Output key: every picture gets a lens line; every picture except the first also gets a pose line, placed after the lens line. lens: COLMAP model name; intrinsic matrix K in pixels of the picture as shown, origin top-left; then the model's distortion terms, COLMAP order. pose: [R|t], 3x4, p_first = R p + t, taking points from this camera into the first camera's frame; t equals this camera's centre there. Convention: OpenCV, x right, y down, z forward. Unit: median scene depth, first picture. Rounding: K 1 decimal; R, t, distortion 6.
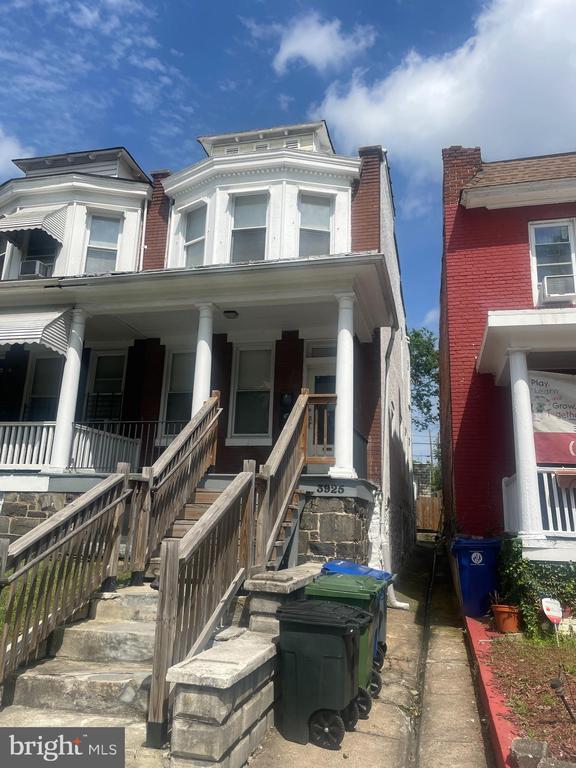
lens RADIAL K [[582.7, 0, 303.0], [0, 582.7, 385.9], [0, 0, 1]] dist [0.090937, -0.120621]
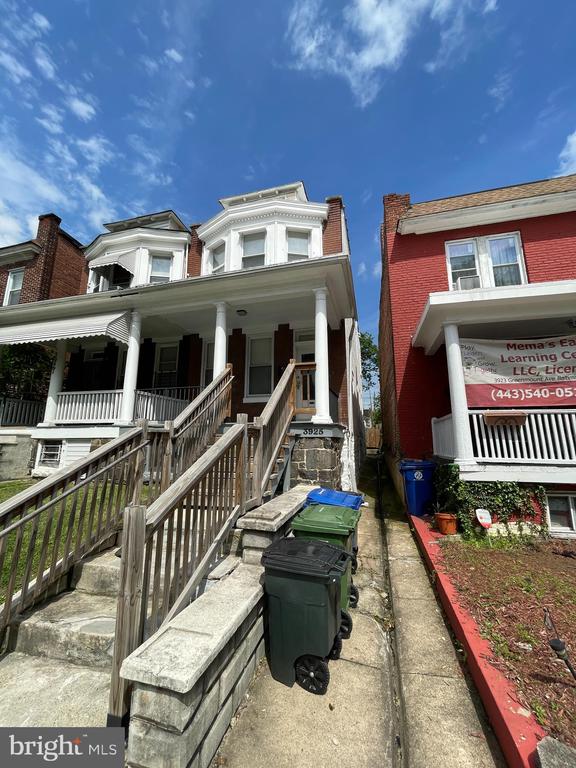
lens RADIAL K [[314.5, 0, 289.8], [0, 314.5, 390.1], [0, 0, 1]] dist [-0.005309, 0.000106]
pose [[0.998875, -0.034204, -0.032831, 0.019843], [0.036275, 0.997245, 0.064697, 0.030249], [0.030527, -0.065815, 0.997365, 0.270346]]
